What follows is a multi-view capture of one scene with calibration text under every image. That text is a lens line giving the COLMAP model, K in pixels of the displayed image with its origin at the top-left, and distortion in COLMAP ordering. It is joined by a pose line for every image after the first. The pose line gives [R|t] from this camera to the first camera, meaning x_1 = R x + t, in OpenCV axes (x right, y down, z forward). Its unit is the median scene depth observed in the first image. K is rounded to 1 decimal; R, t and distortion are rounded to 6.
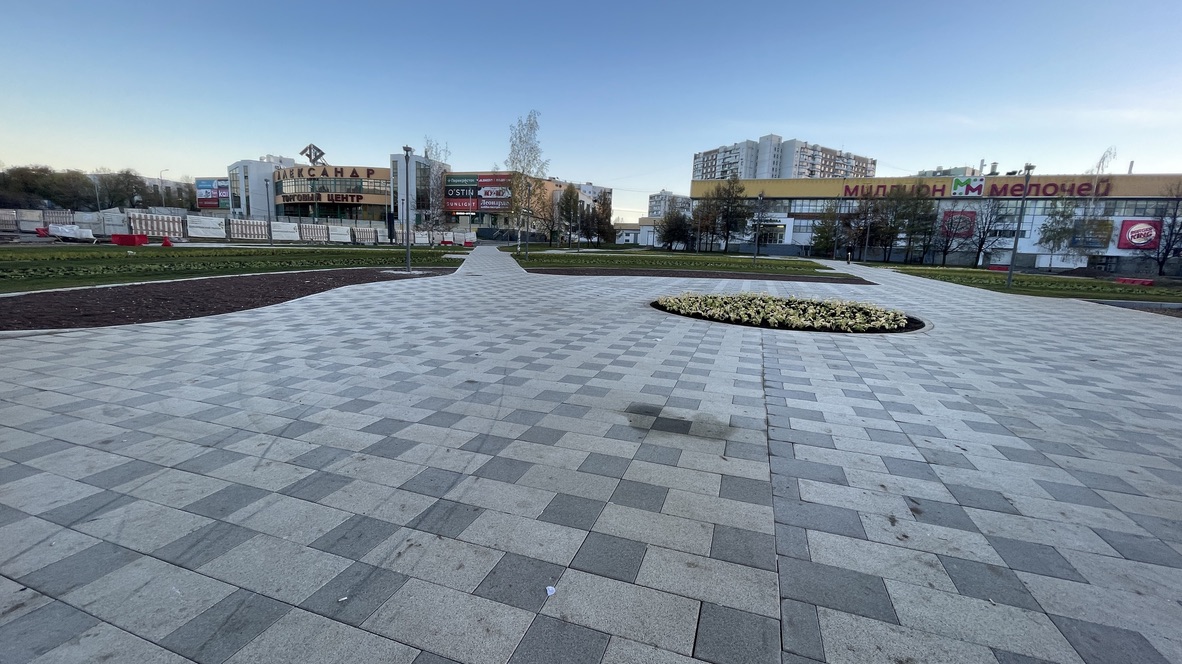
lens RADIAL K [[495.7, 0, 591.0], [0, 495.7, 332.0], [0, 0, 1]] dist [-0.001526, -0.000076]
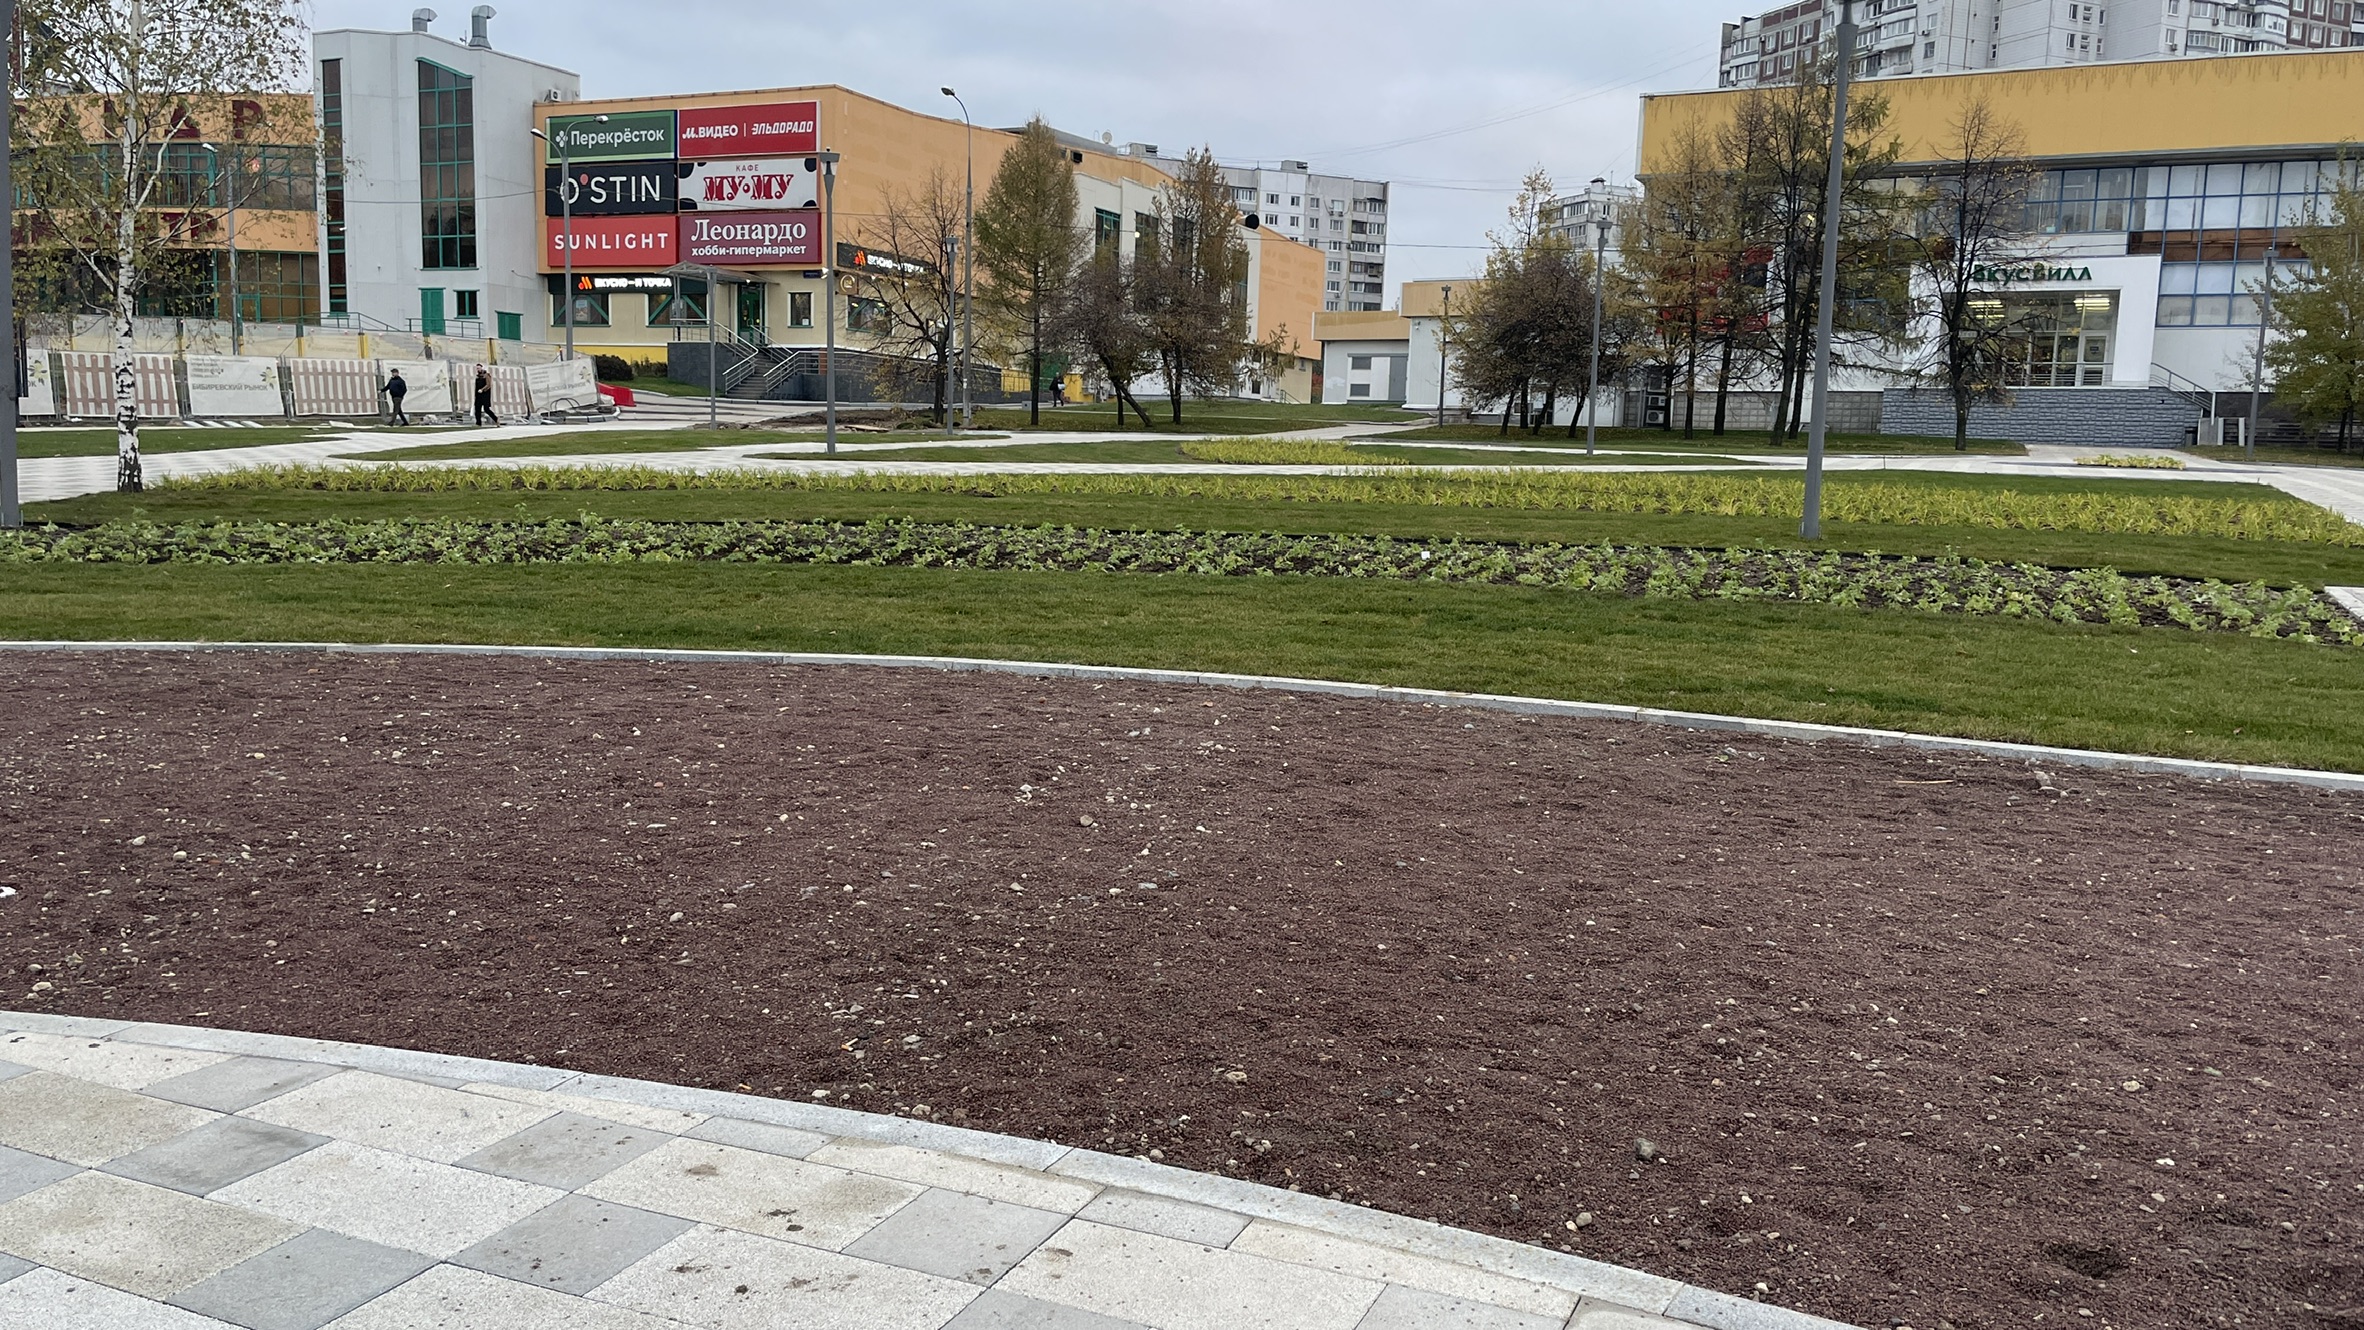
lens RADIAL K [[1838.5, 0, 1182.0], [0, 1838.5, 665.0], [0, 0, 1]] dist [0.081479, -0.103474]
pose [[0.994853, -0.003760, -0.101258, 0.081907], [-0.000082, 0.999281, -0.037908, -0.032990], [0.101327, 0.037721, 0.994138, 0.193400]]
